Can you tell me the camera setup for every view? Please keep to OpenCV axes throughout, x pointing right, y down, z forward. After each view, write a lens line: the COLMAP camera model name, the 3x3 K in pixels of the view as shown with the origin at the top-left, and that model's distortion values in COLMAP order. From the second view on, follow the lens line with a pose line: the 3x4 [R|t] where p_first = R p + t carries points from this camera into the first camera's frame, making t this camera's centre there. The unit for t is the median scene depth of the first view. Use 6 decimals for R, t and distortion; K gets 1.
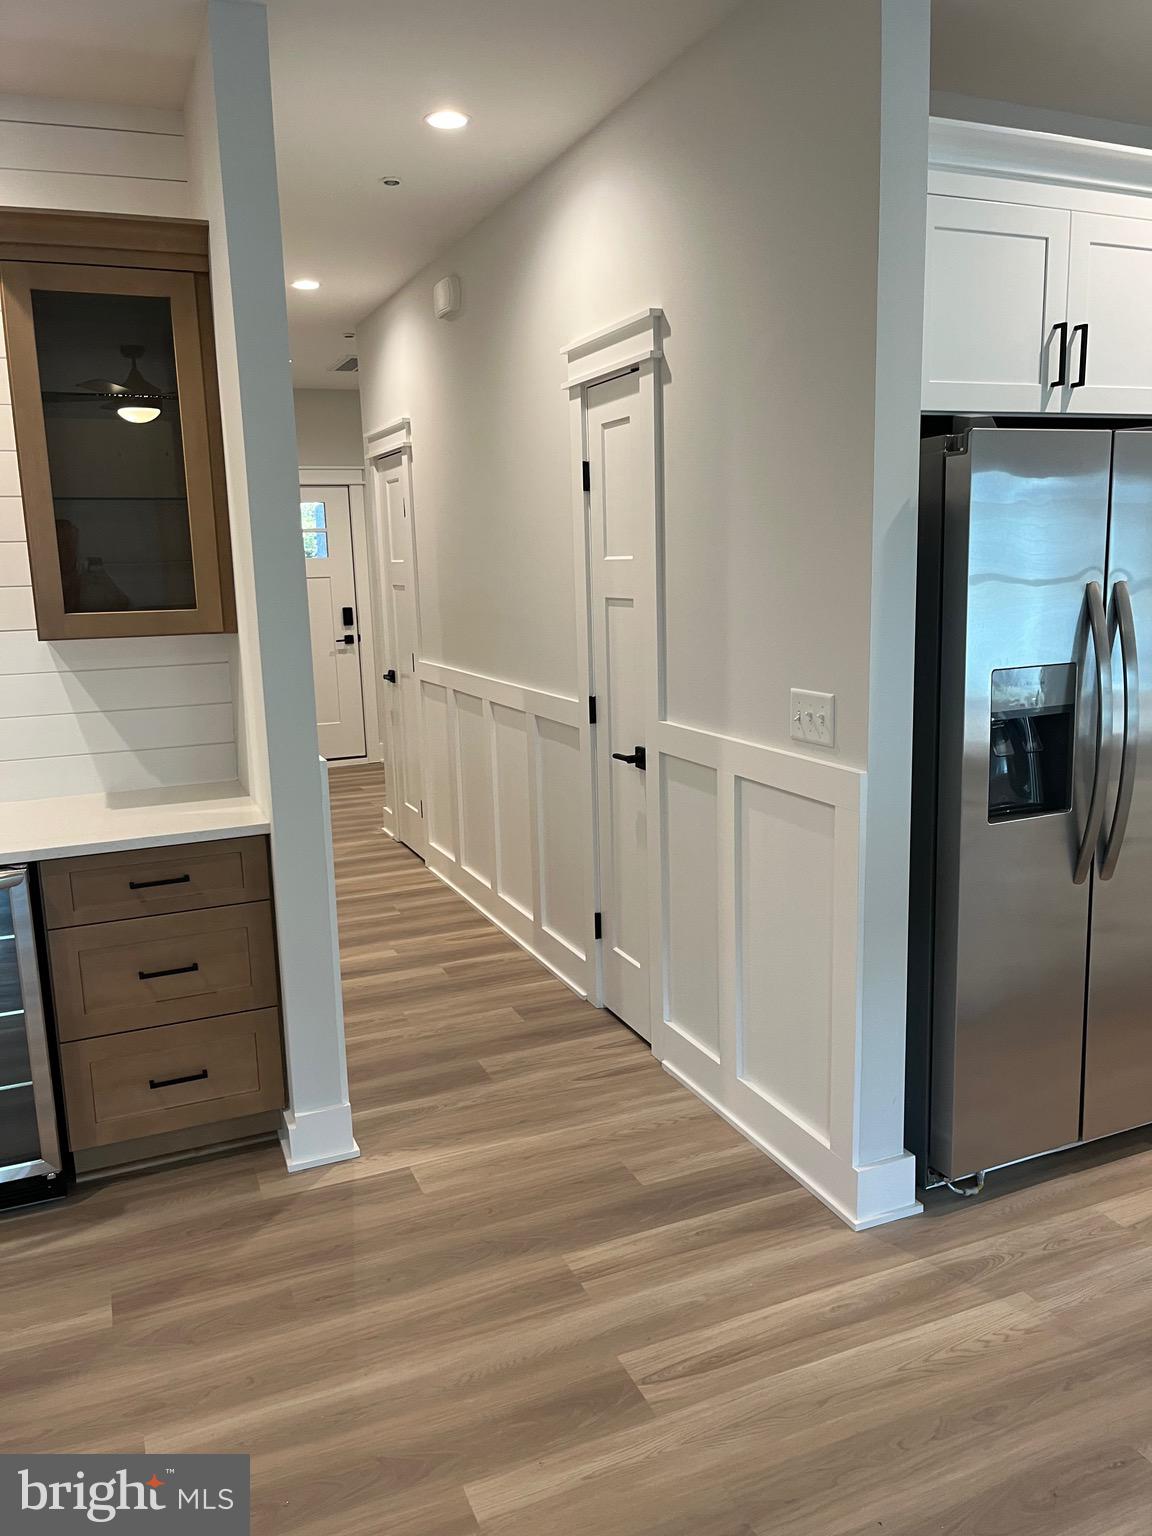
lens RADIAL K [[1165.6, 0, 588.6], [0, 1165.6, 775.4], [0, 0, 1]] dist [0.056691, -0.083494]
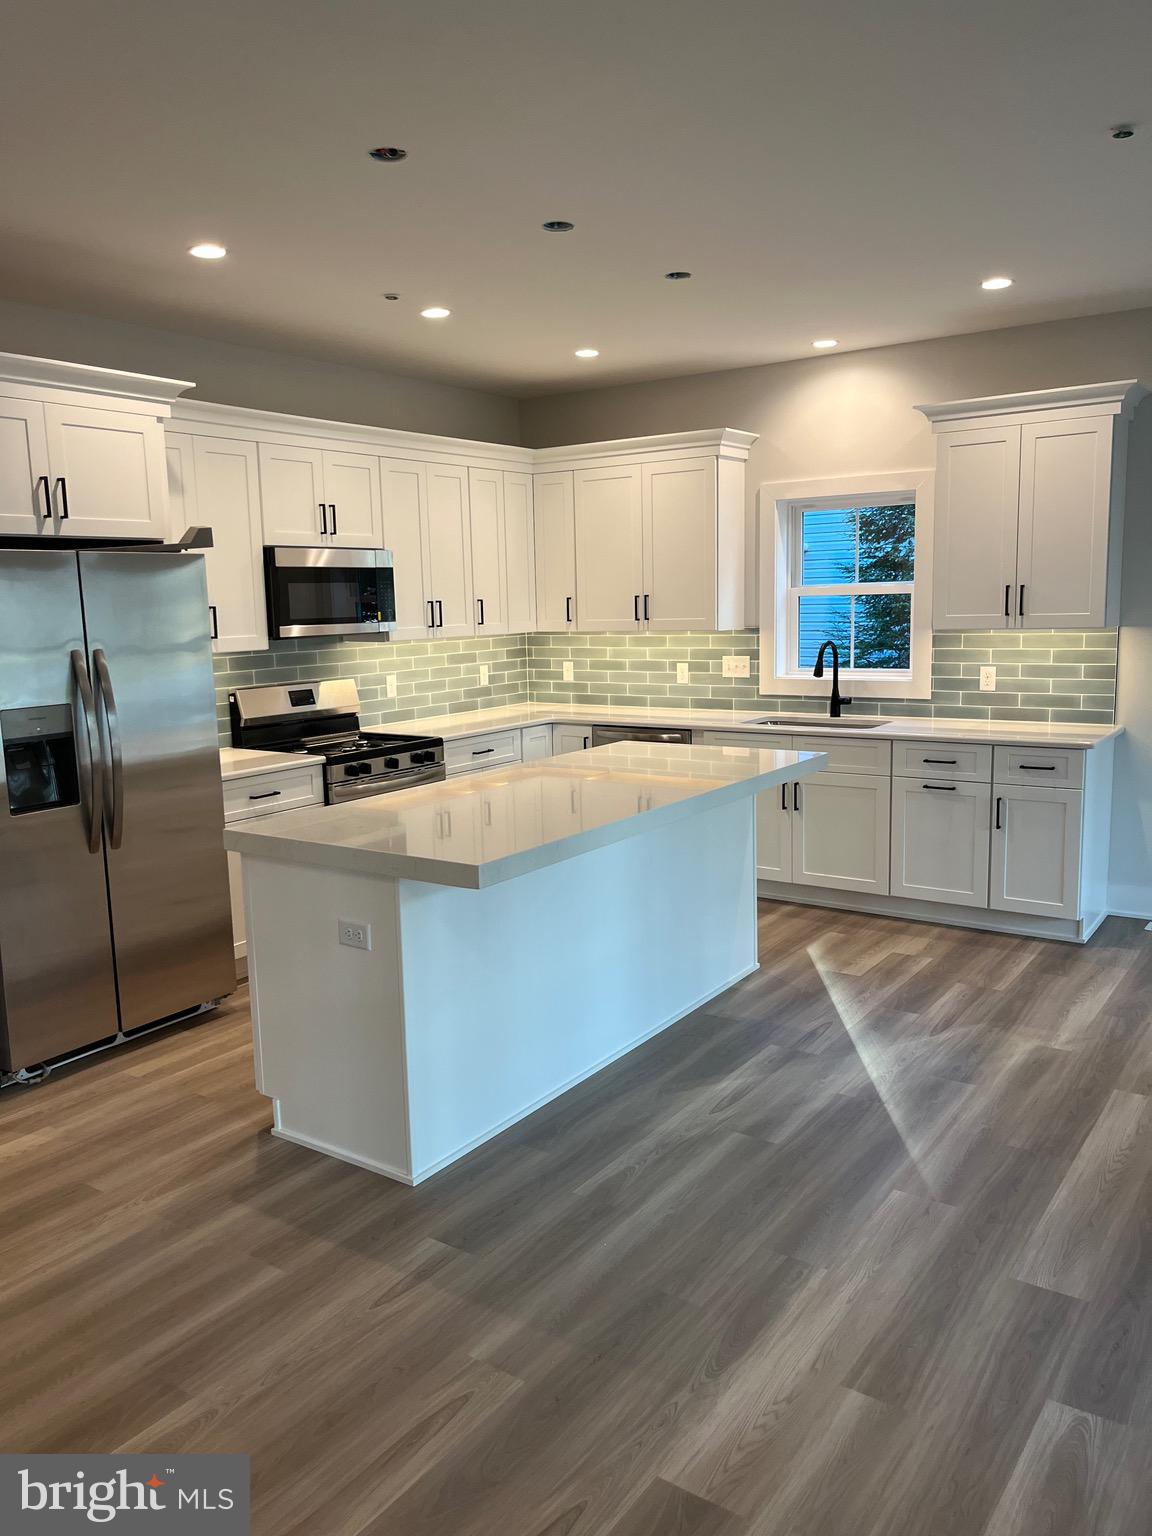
lens RADIAL K [[1152.4, 0, 567.8], [0, 1152.4, 766.5], [0, 0, 1]] dist [0.059373, -0.092662]
pose [[0.852549, -0.068748, 0.518106, 0.153089], [0.095361, 0.995132, -0.024873, 0.066448], [-0.513874, 0.070612, 0.854955, -0.479353]]
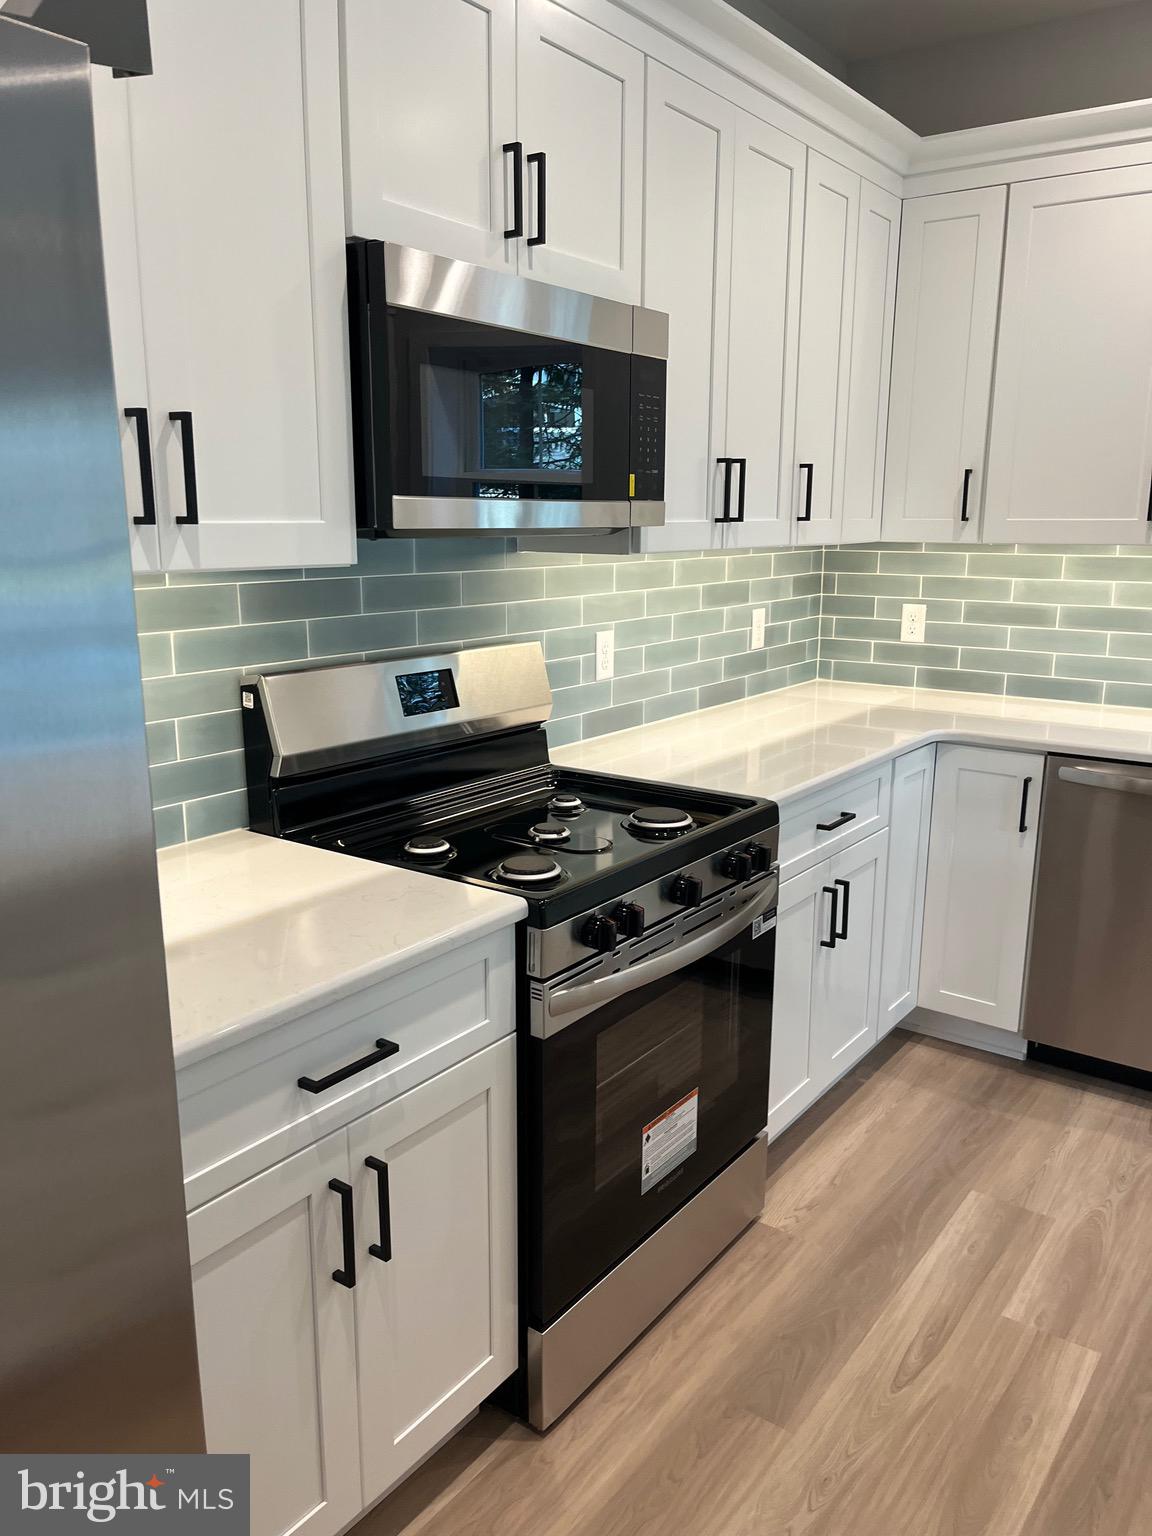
lens RADIAL K [[1157.3, 0, 576.0], [0, 1157.3, 768.0], [0, 0, 1]] dist [0.044453, -0.088327]
pose [[0.864879, -0.076600, 0.496102, 0.461759], [0.065168, 0.997059, 0.040339, -0.099433], [-0.497733, -0.002558, 0.867327, 0.597702]]
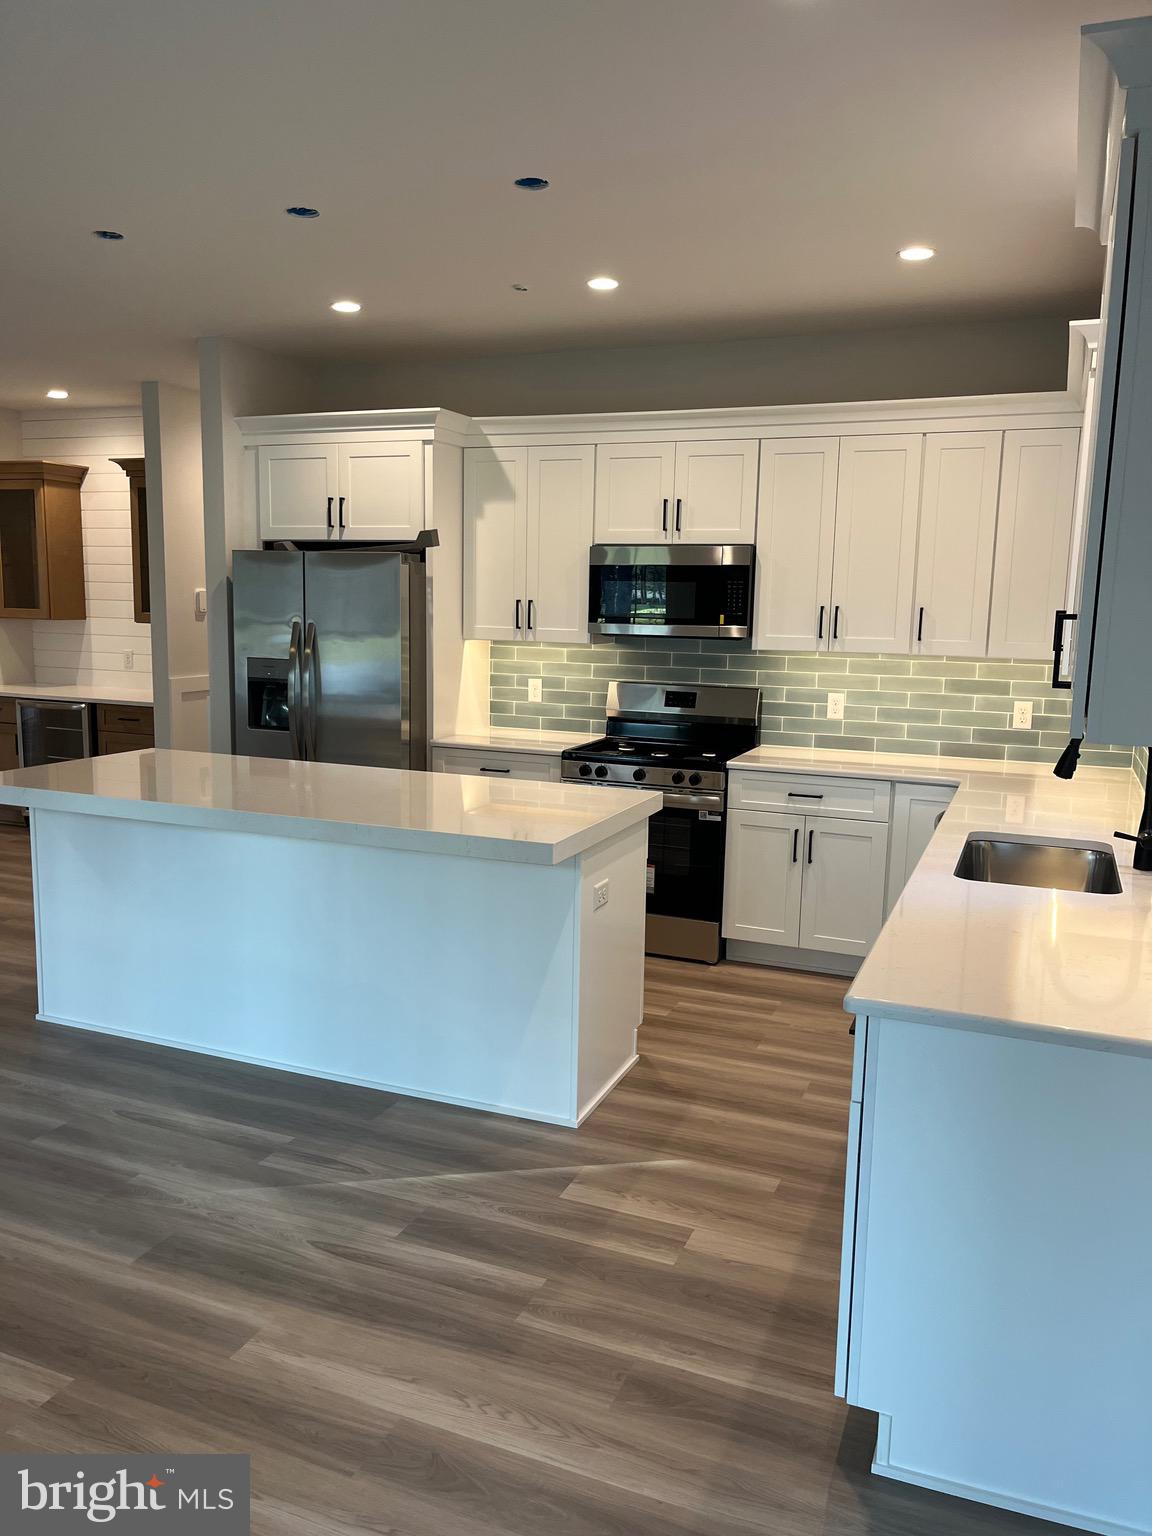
lens RADIAL K [[1156.2, 0, 570.5], [0, 1156.2, 777.5], [0, 0, 1]] dist [0.063395, -0.092826]
pose [[0.695479, 0.153501, -0.701959, 1.863913], [-0.172719, 0.983986, 0.044048, -0.054624], [0.697479, 0.090607, 0.710854, -0.092299]]
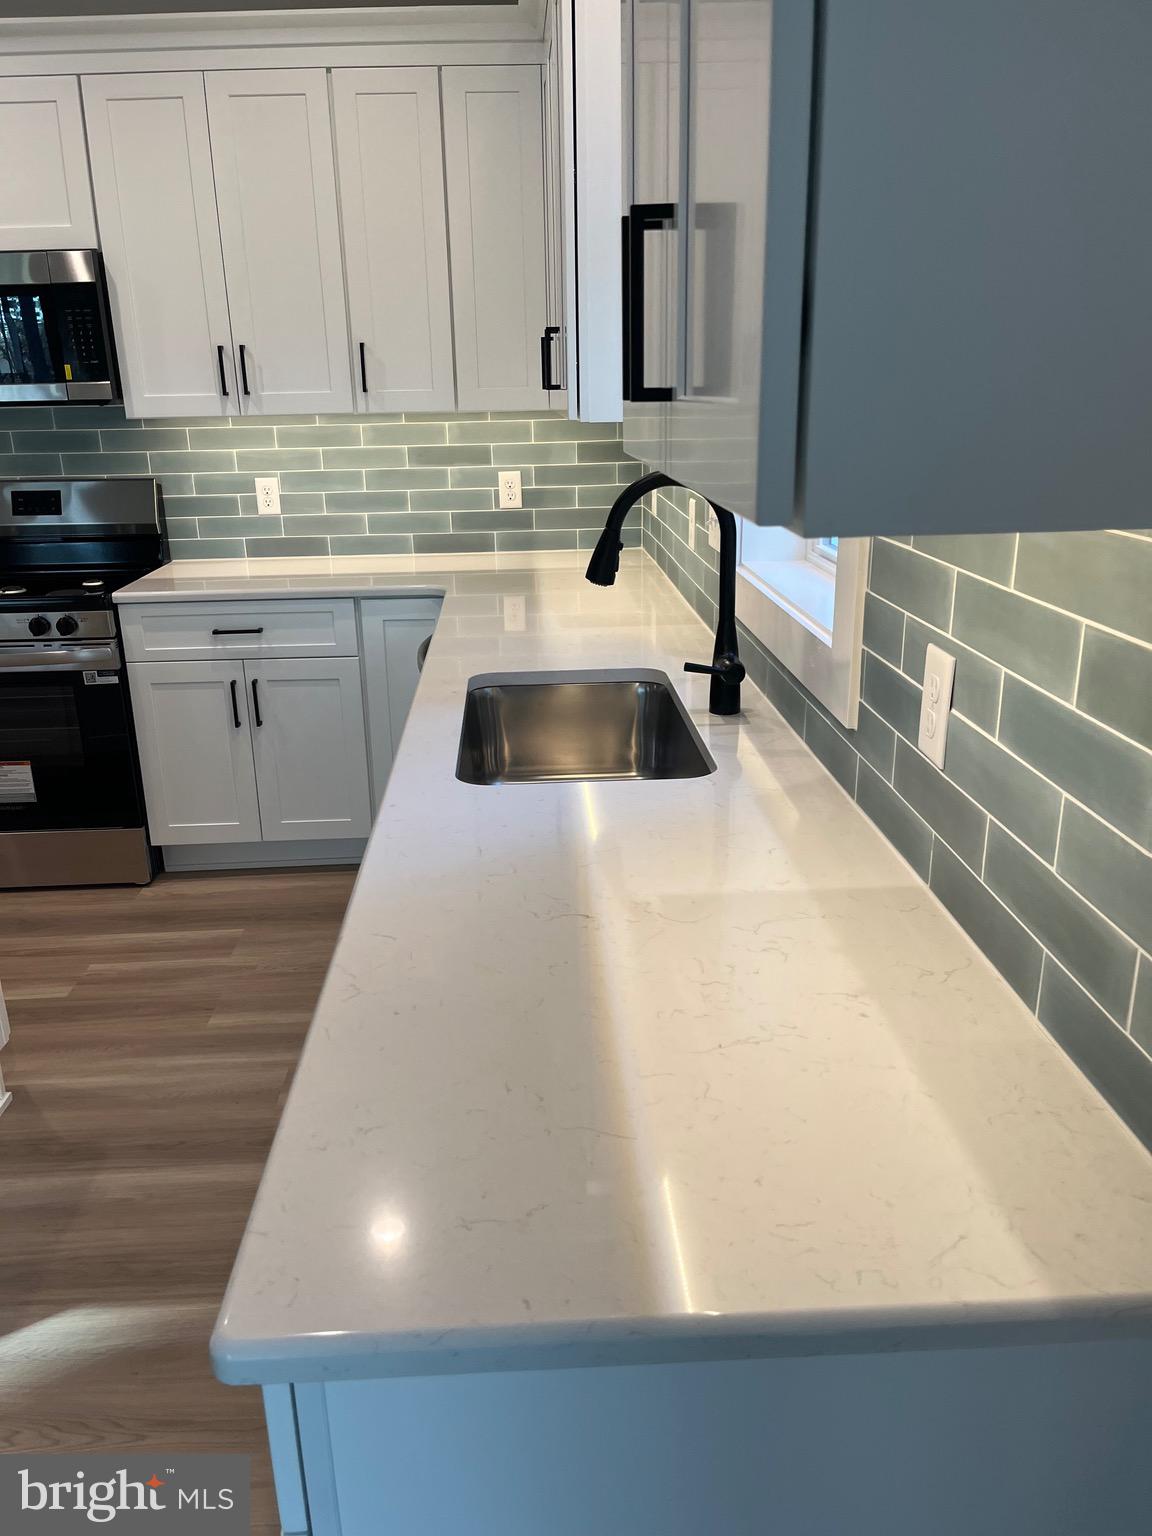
lens RADIAL K [[1162.0, 0, 562.1], [0, 1162.0, 777.6], [0, 0, 1]] dist [0.026709, -0.059797]
pose [[0.933661, 0.126033, -0.335251, 1.660808], [-0.074105, 0.983764, 0.163453, -0.081813], [0.350408, -0.127766, 0.927842, 0.312370]]
